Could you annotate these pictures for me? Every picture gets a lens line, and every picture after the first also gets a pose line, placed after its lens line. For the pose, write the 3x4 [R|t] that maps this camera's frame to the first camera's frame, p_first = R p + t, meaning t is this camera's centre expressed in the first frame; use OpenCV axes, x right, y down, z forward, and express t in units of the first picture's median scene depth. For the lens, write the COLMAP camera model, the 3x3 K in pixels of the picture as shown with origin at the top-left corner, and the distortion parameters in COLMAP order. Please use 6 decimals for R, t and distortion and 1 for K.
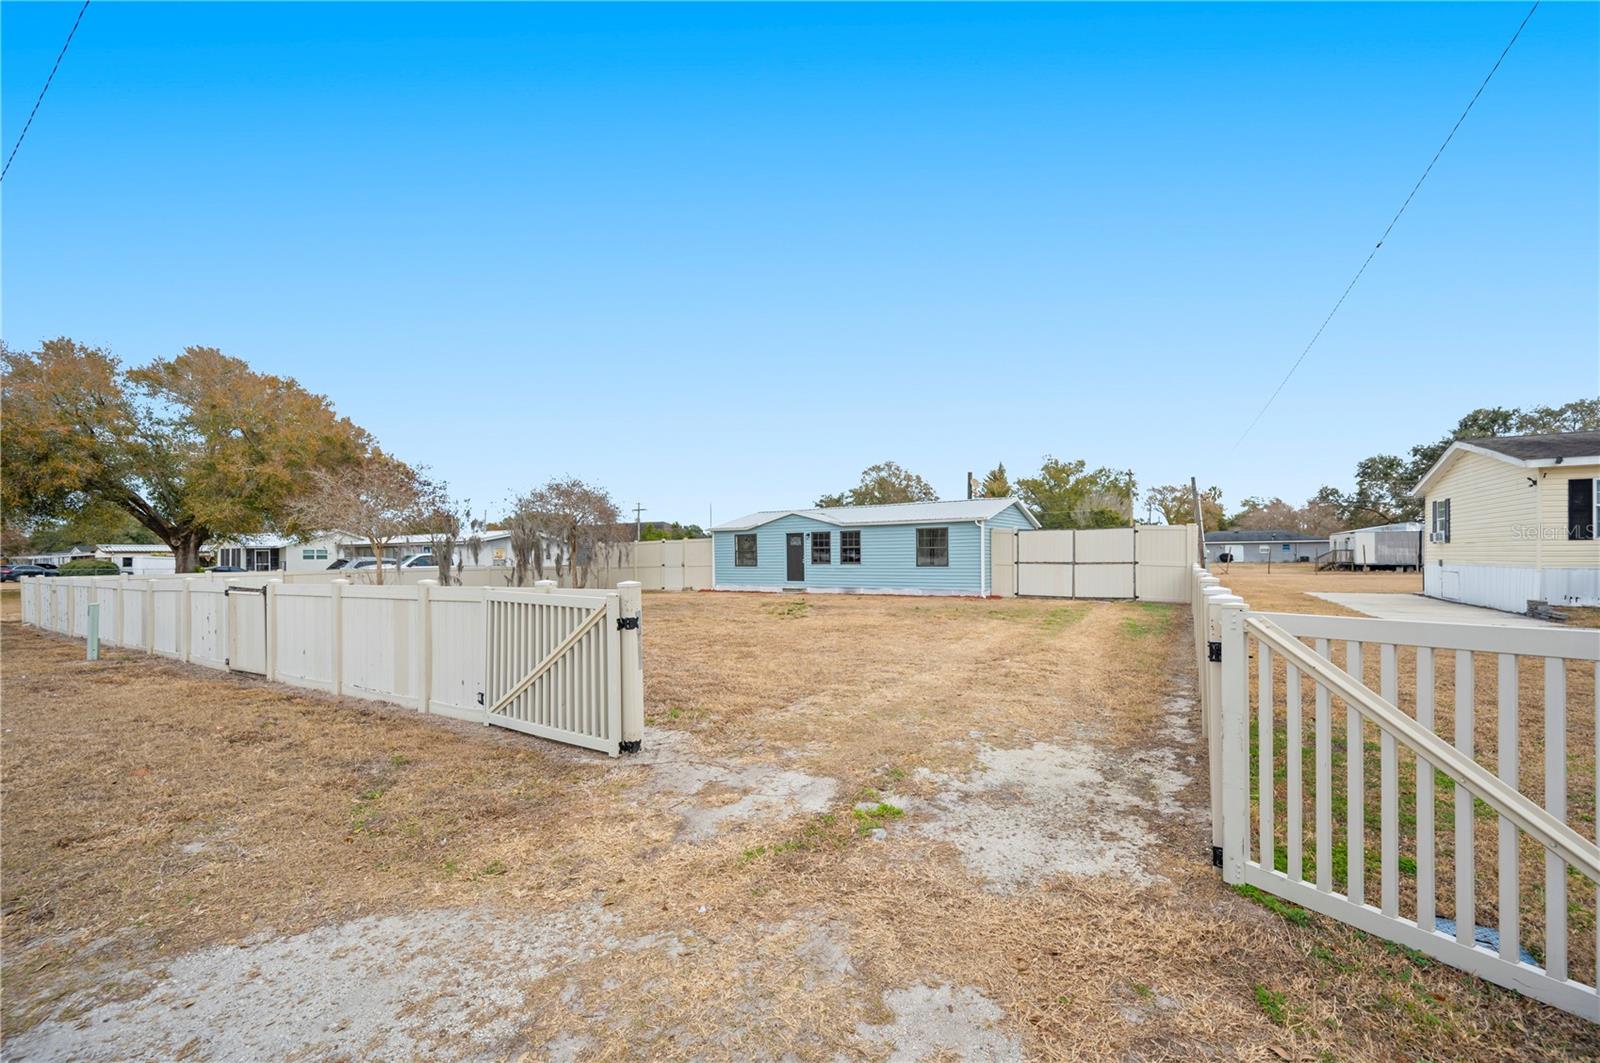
lens RADIAL K [[629.1, 0, 805.2], [0, 629.1, 529.9], [0, 0, 1]] dist [-0.000792, -0.000068]
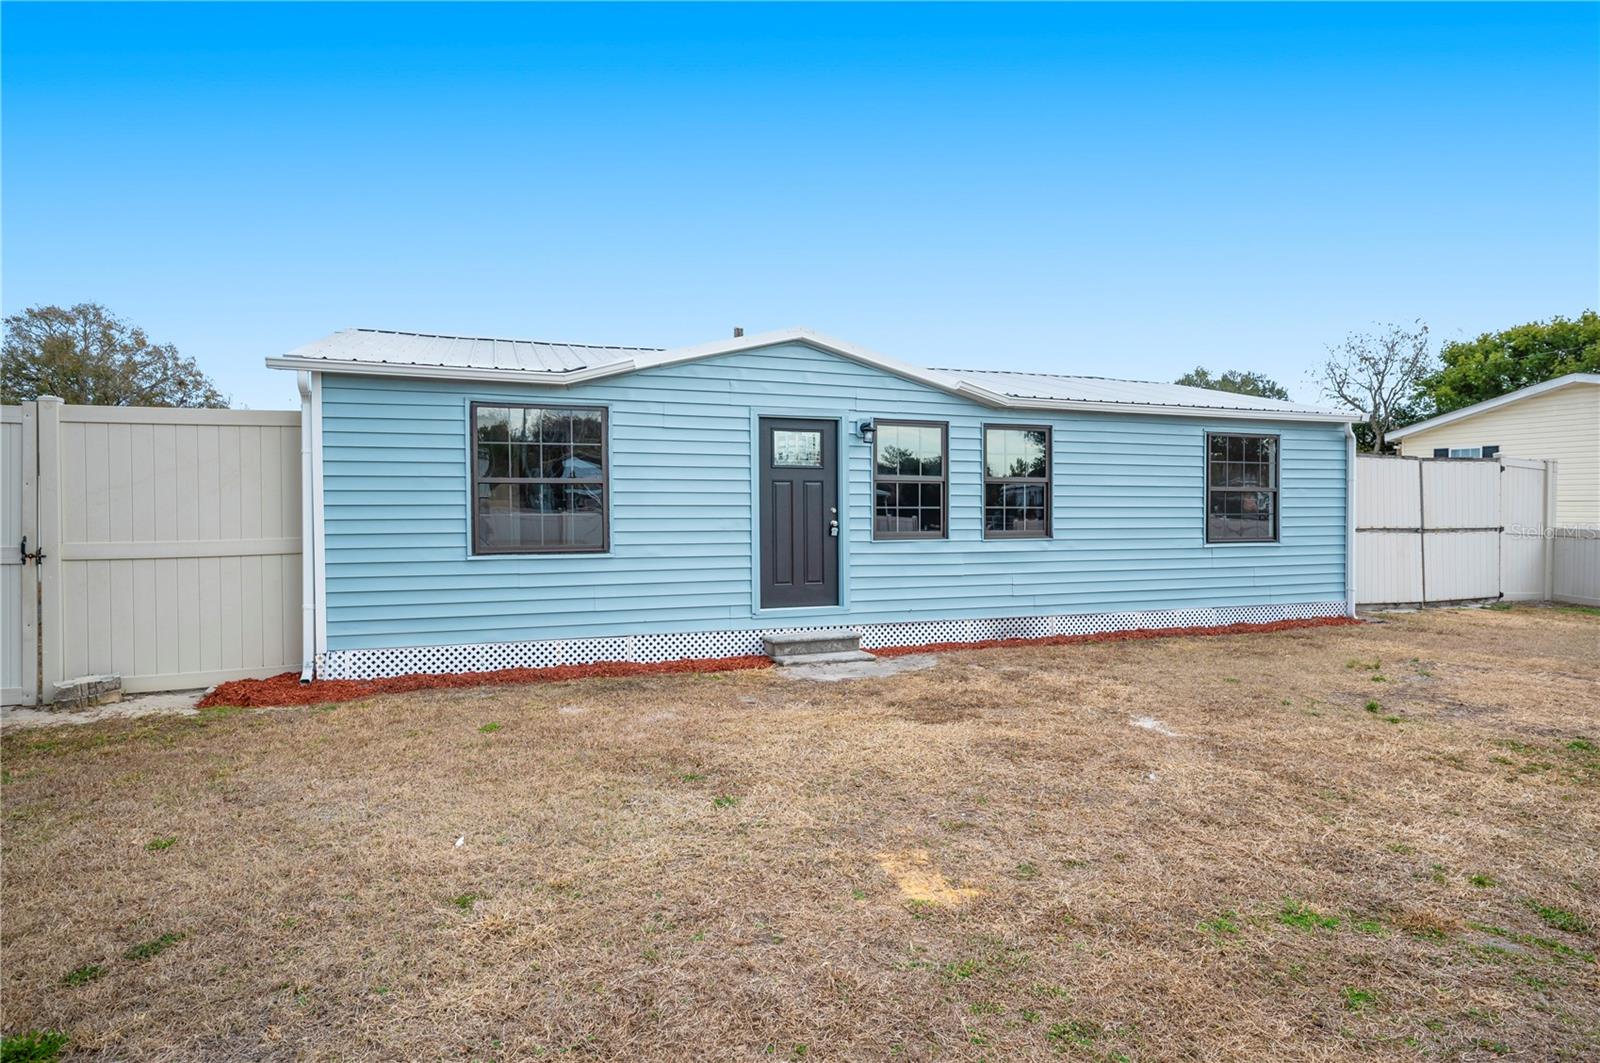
lens RADIAL K [[866.6, 0, 800.0], [0, 866.6, 531.5], [0, 0, 1]] dist [-0.000397, -0.000069]
pose [[0.596471, -0.011202, 0.802557, -0.298232], [-0.041485, 0.998136, 0.044764, 0.035628], [-0.801562, -0.059994, 0.594894, 0.799052]]
